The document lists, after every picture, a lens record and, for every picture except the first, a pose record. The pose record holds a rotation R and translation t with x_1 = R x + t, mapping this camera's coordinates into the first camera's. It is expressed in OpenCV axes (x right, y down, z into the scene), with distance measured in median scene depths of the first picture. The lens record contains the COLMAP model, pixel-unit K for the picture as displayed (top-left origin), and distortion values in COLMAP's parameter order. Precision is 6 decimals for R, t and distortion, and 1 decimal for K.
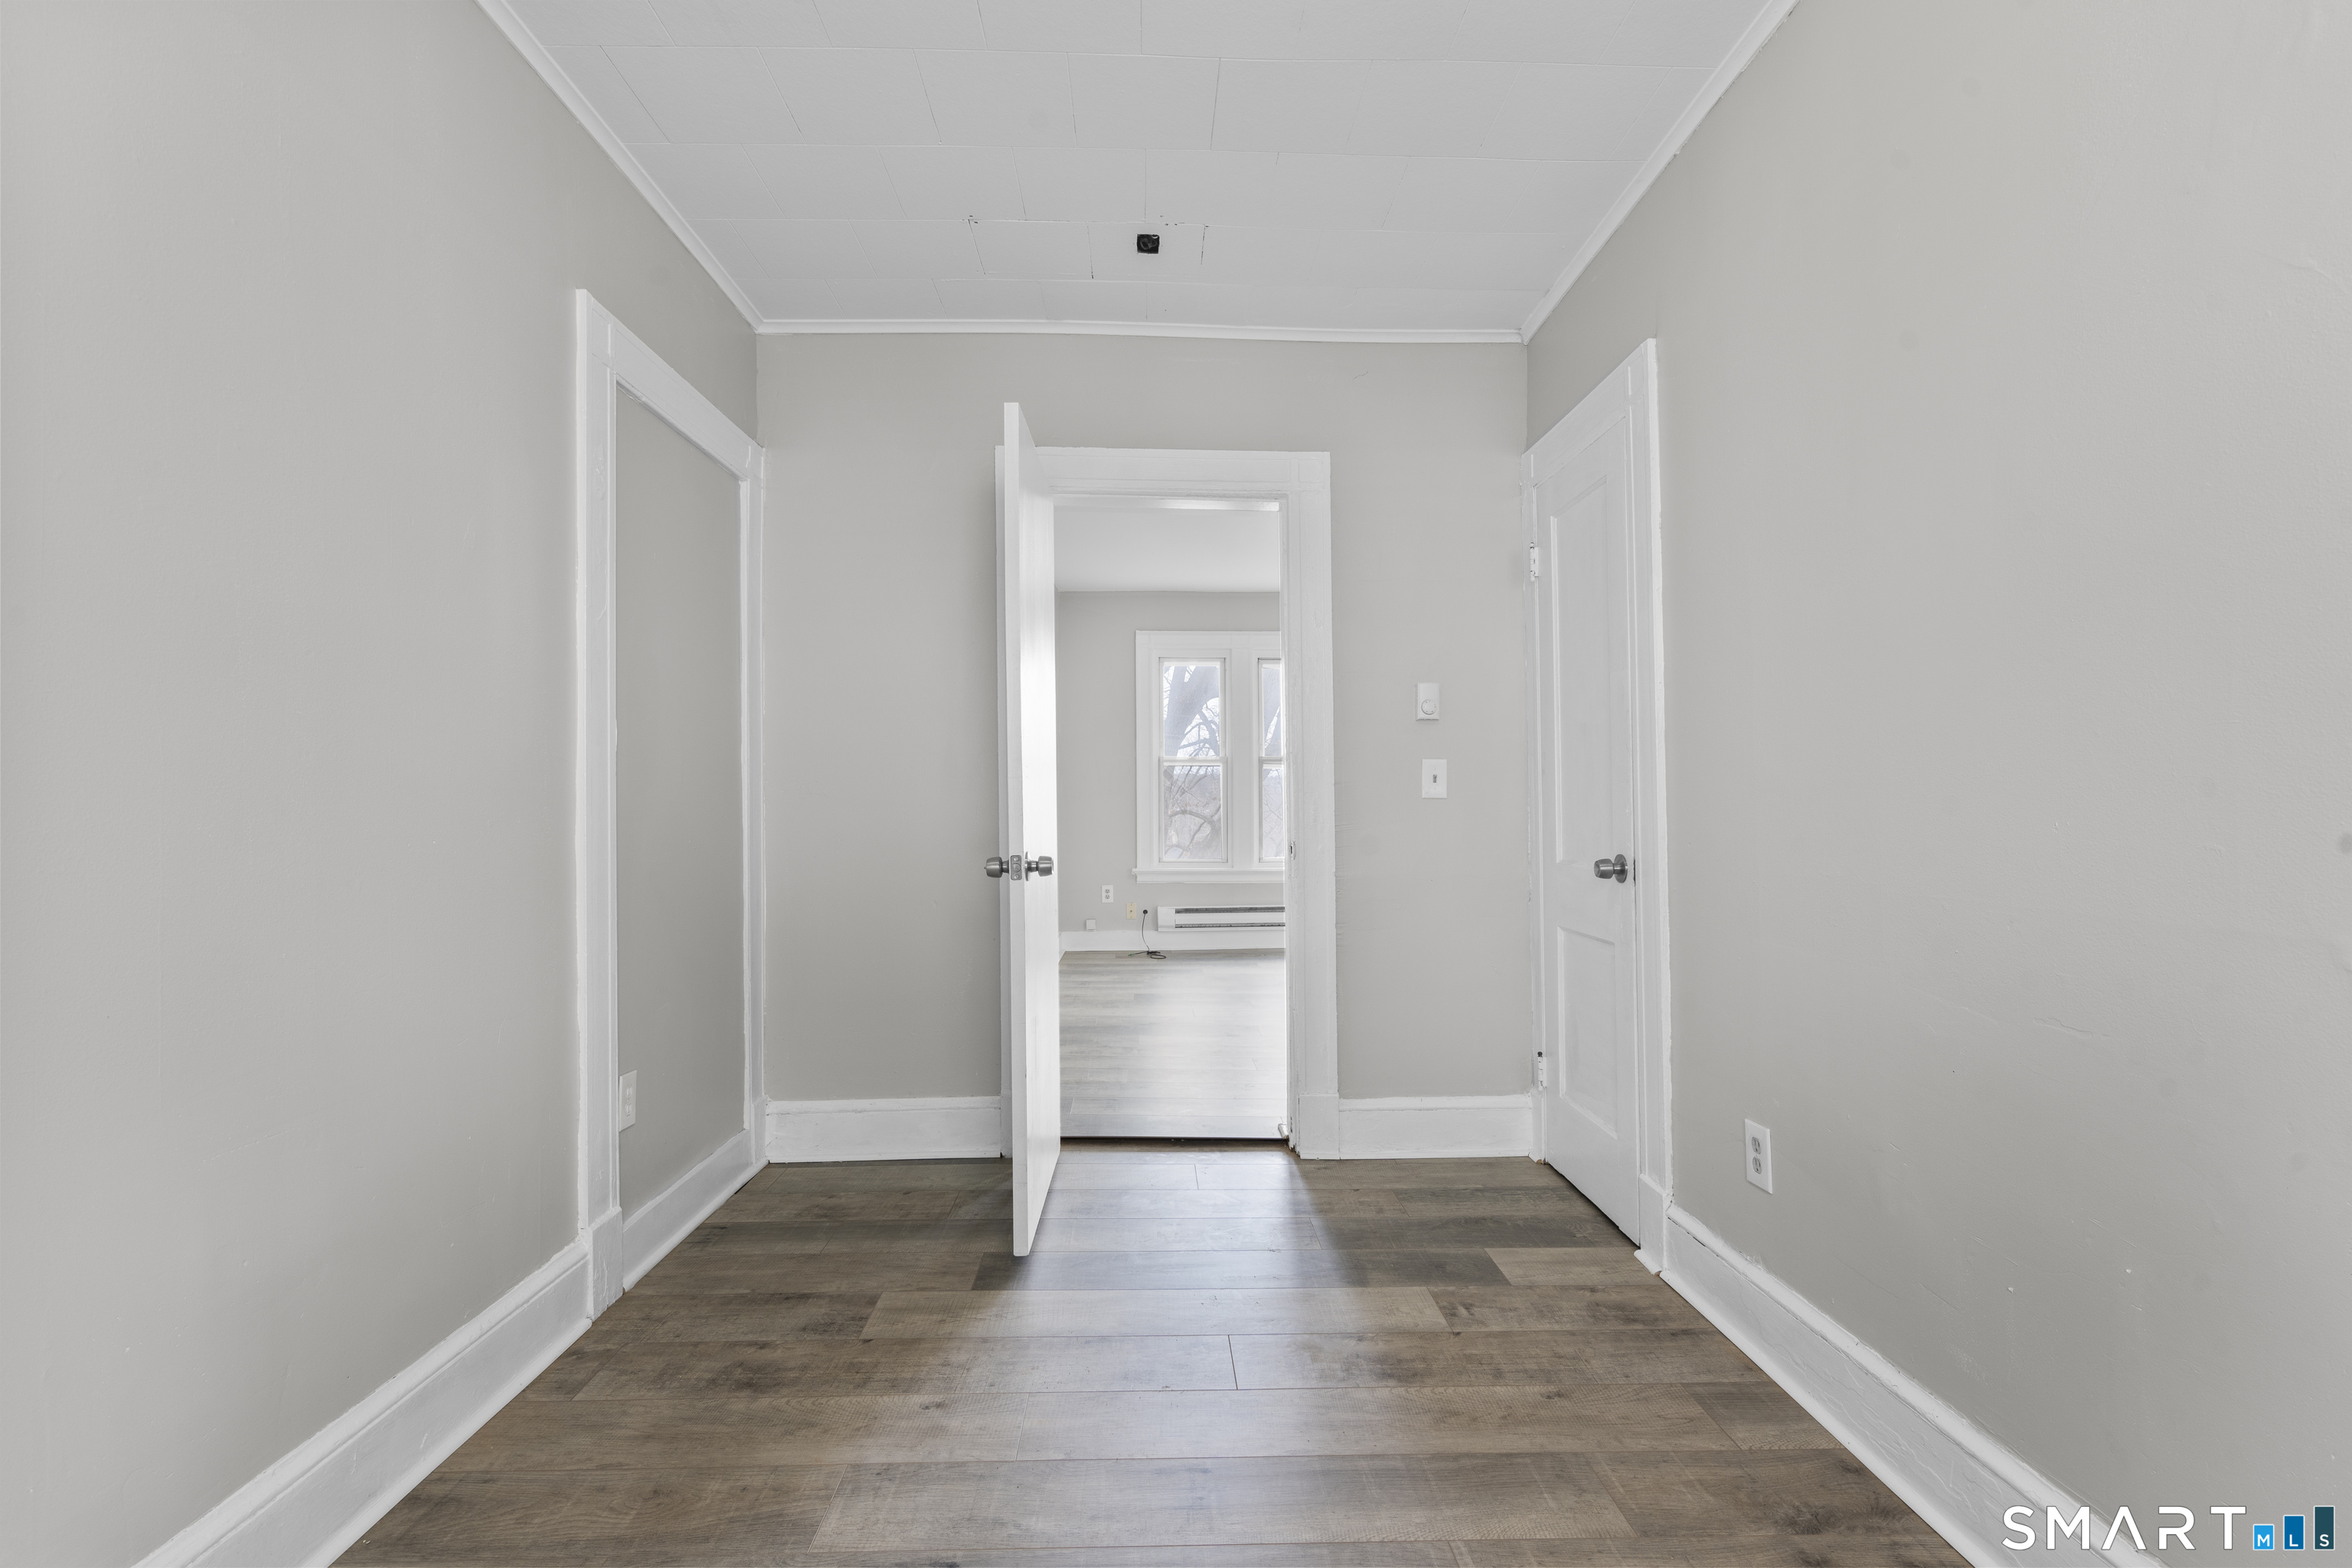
lens RADIAL K [[1051.7, 0, 1175.7], [0, 1051.7, 787.8], [0, 0, 1]] dist [-0.010084, 0.005534]
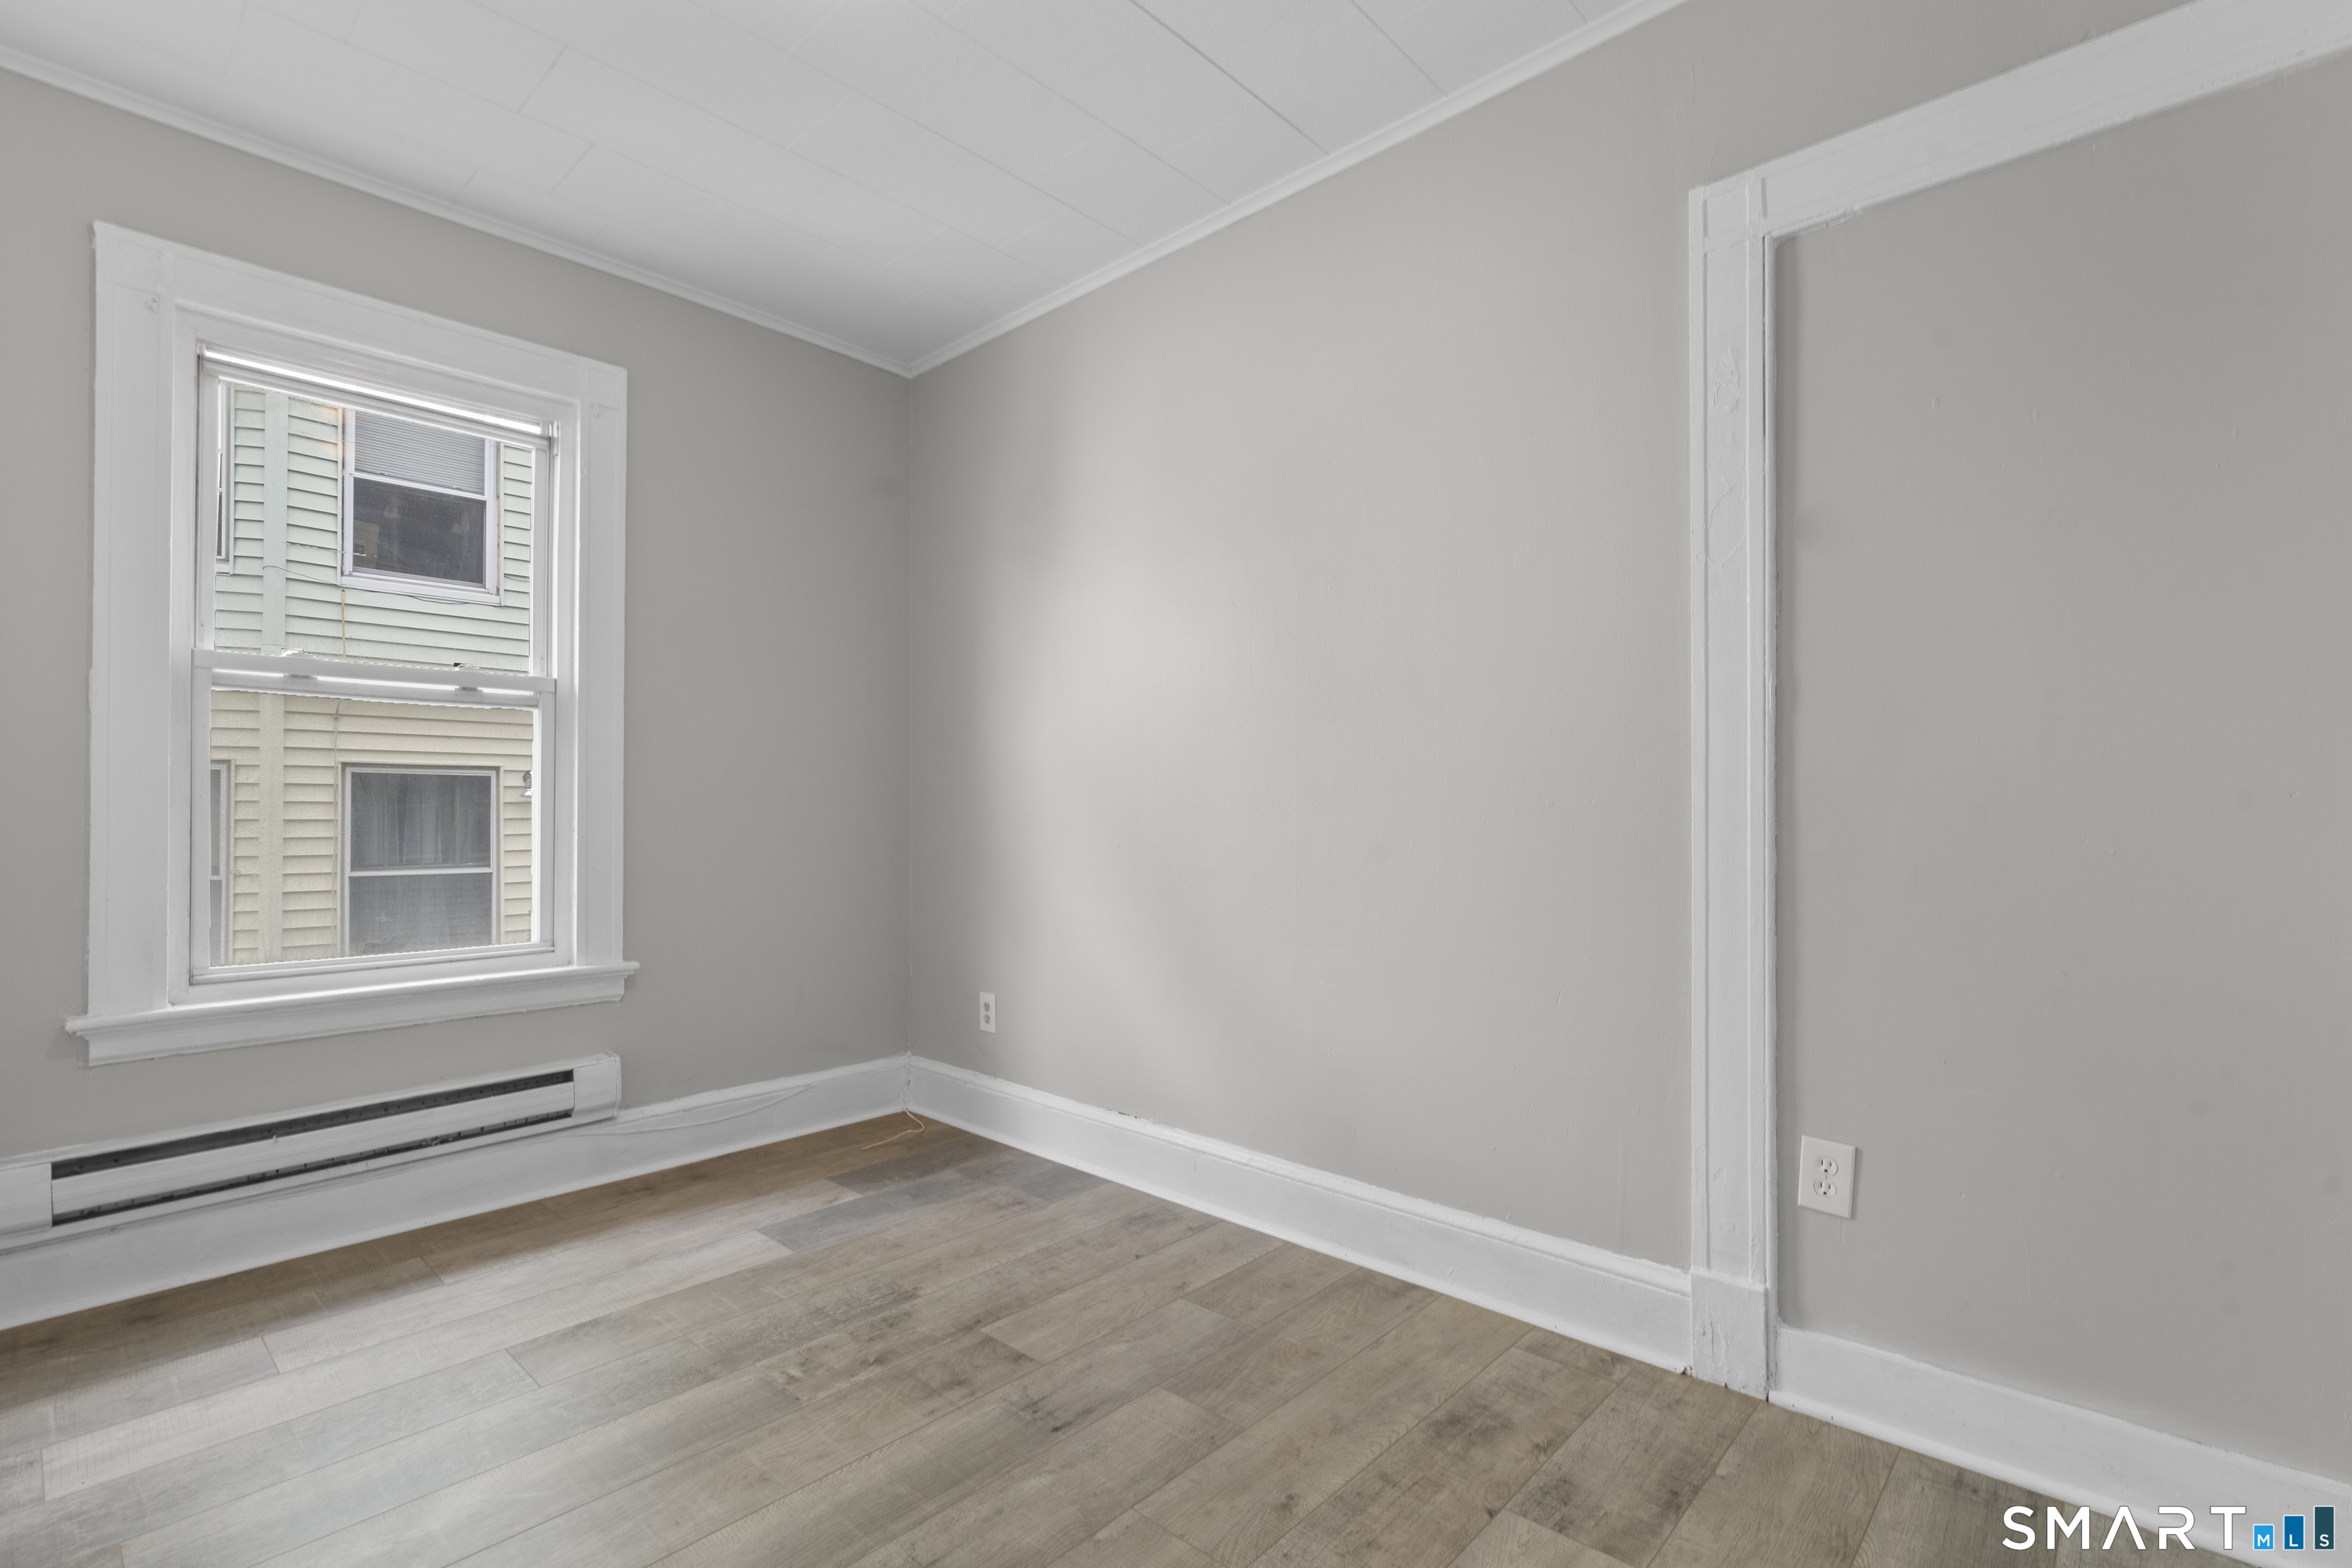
lens RADIAL K [[1087.2, 0, 1191.2], [0, 1087.2, 803.6], [0, 0, 1]] dist [-0.008747, 0.004525]
pose [[-0.687777, 0.002183, -0.725918, 0.425257], [0.016577, 0.999782, -0.012700, 0.041394], [0.725732, -0.020768, -0.687664, 1.470678]]
